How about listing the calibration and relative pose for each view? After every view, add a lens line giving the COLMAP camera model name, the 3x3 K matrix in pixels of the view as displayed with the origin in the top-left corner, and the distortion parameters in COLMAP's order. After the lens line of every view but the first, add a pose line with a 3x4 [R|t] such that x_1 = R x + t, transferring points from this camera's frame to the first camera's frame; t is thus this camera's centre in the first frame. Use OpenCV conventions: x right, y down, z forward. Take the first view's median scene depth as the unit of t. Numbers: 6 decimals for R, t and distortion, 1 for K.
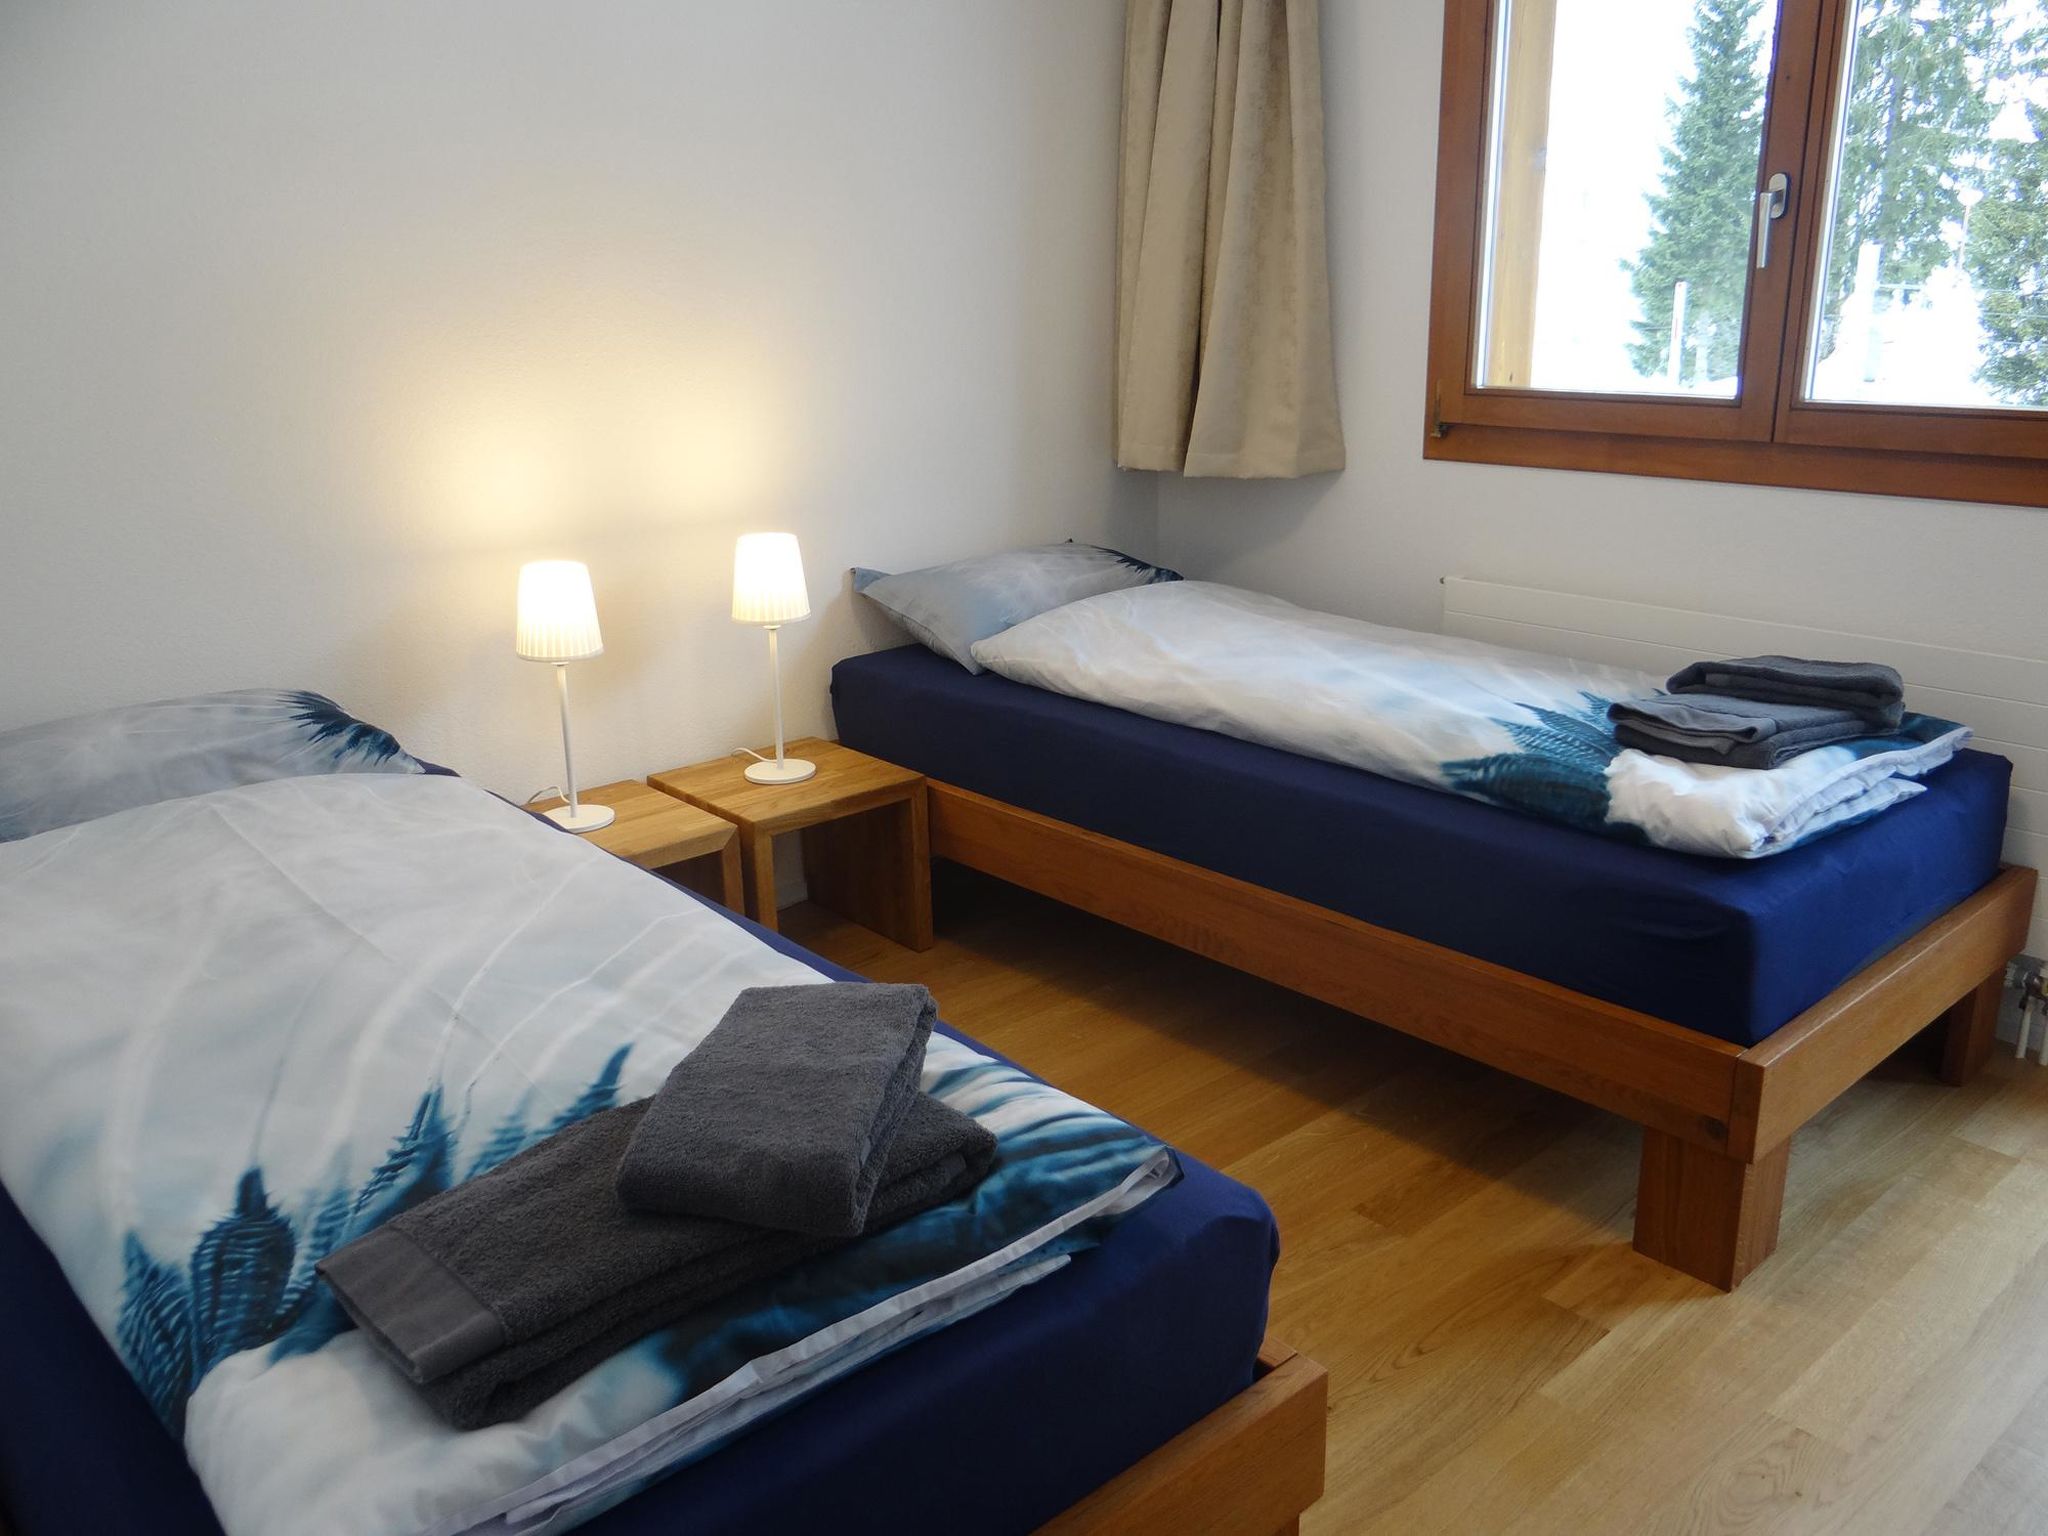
lens RADIAL K [[1631.3, 0, 1024.0], [0, 1631.3, 768.0], [0, 0, 1]] dist [-0.016297, 0.001240]
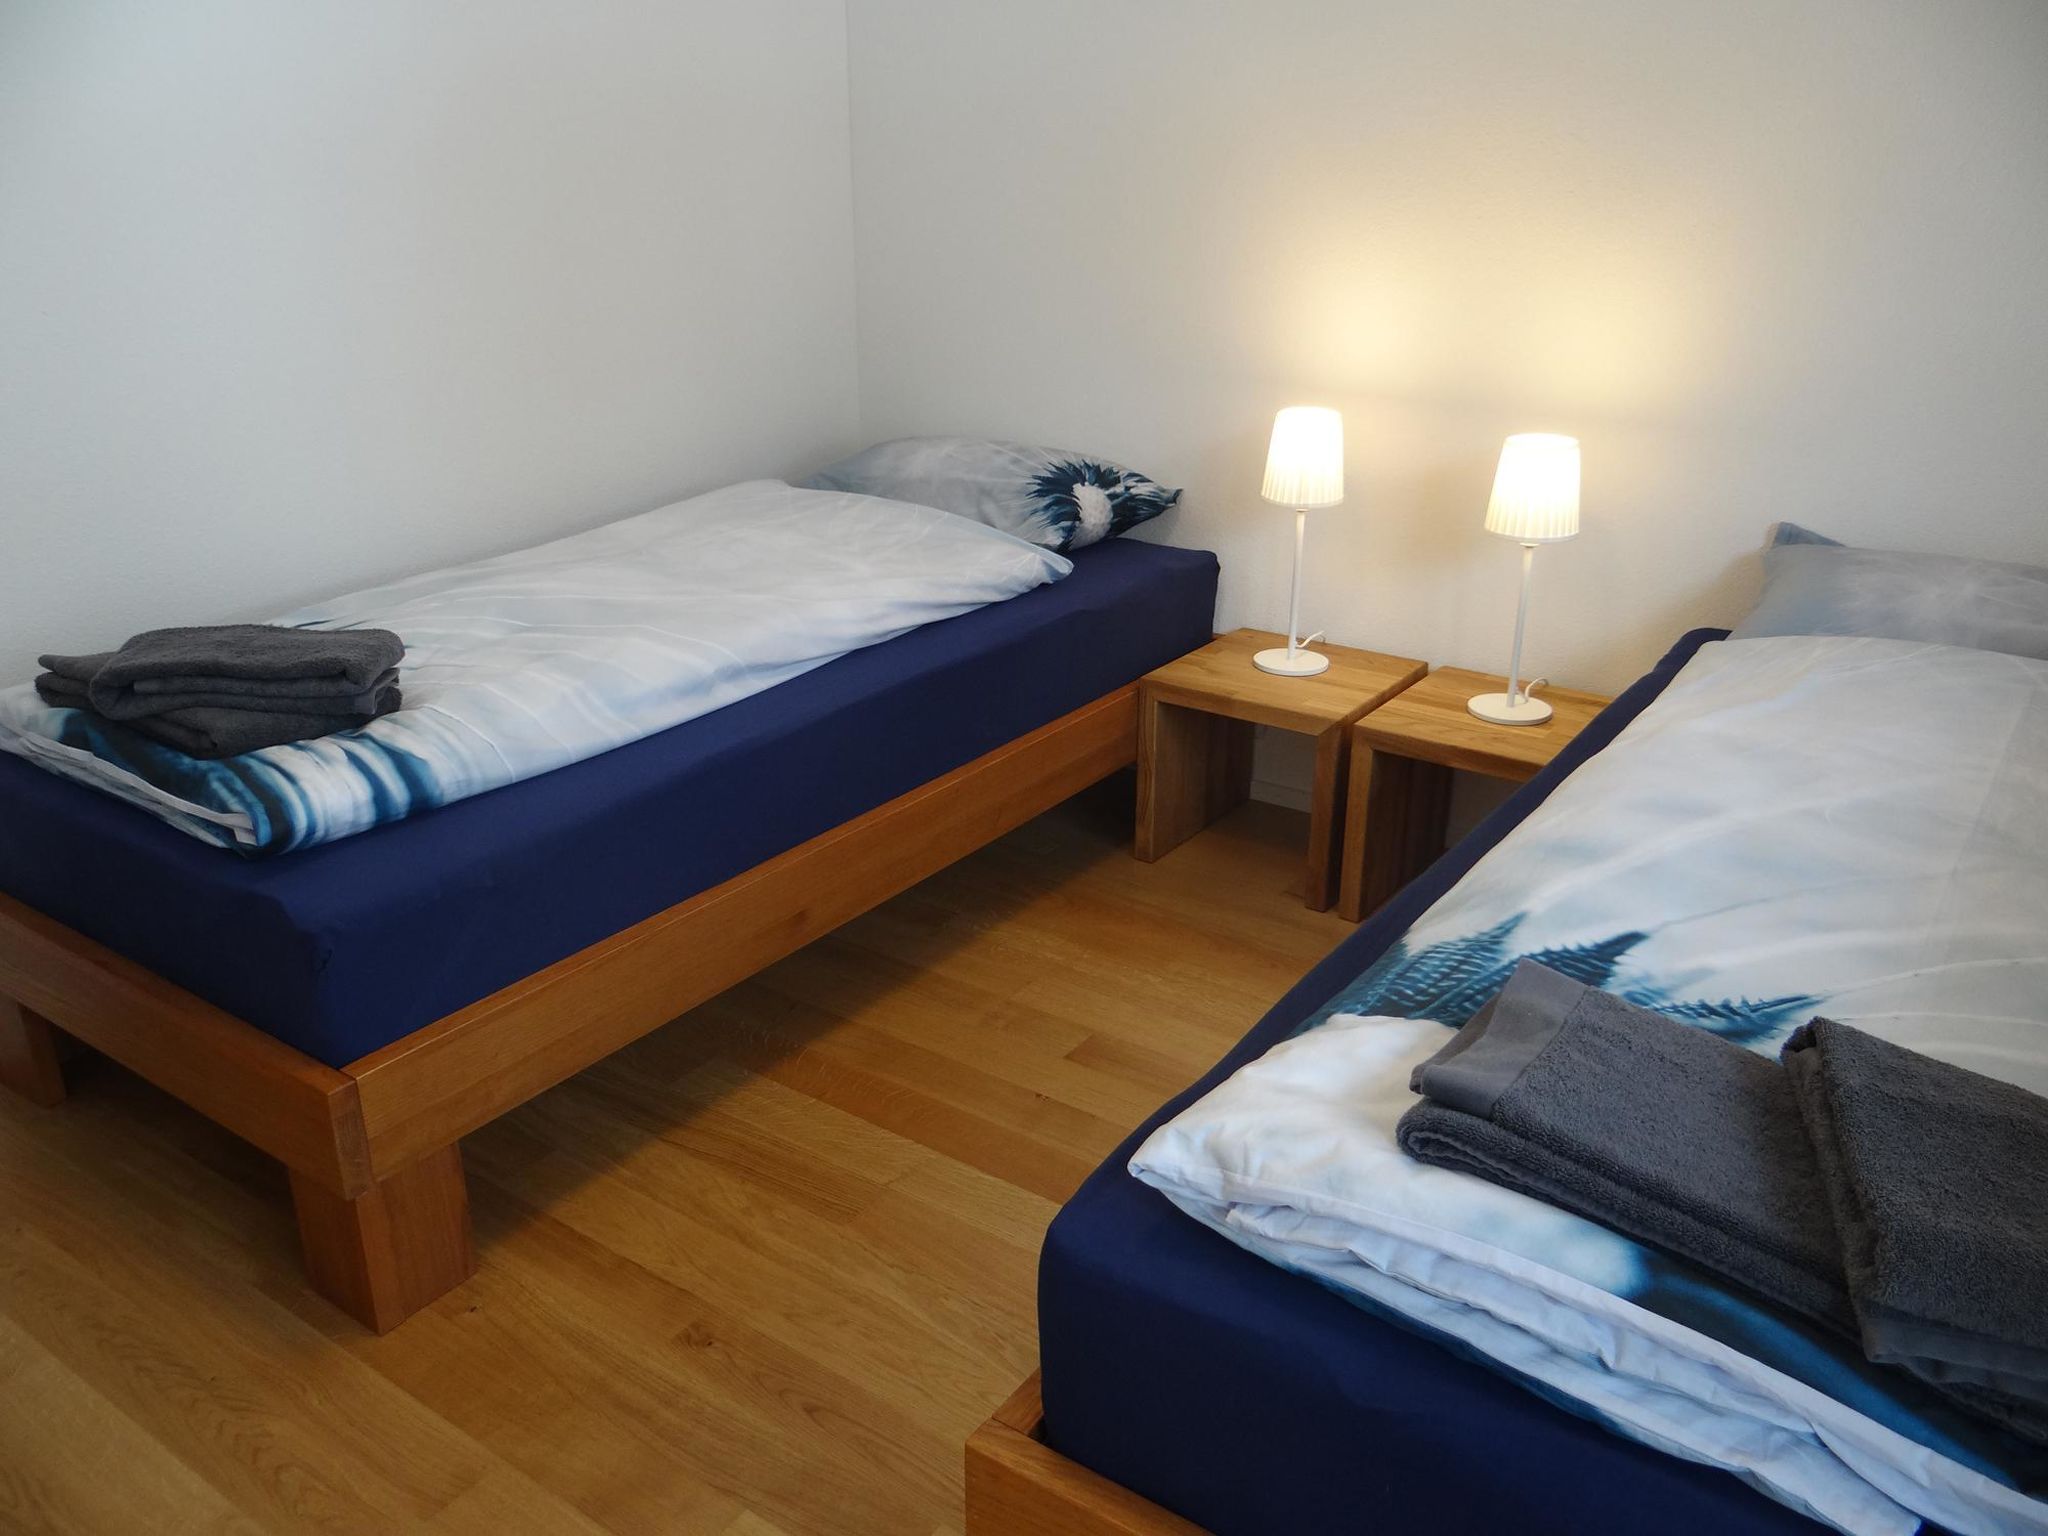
lens RADIAL K [[1603.5, 0, 1024.0], [0, 1603.5, 768.0], [0, 0, 1]] dist [-0.004665, 0.004763]
pose [[0.243177, 0.382659, -0.891312, 0.830496], [-0.290573, 0.905434, 0.309445, -0.232372], [0.925436, 0.183741, 0.331371, 0.685403]]
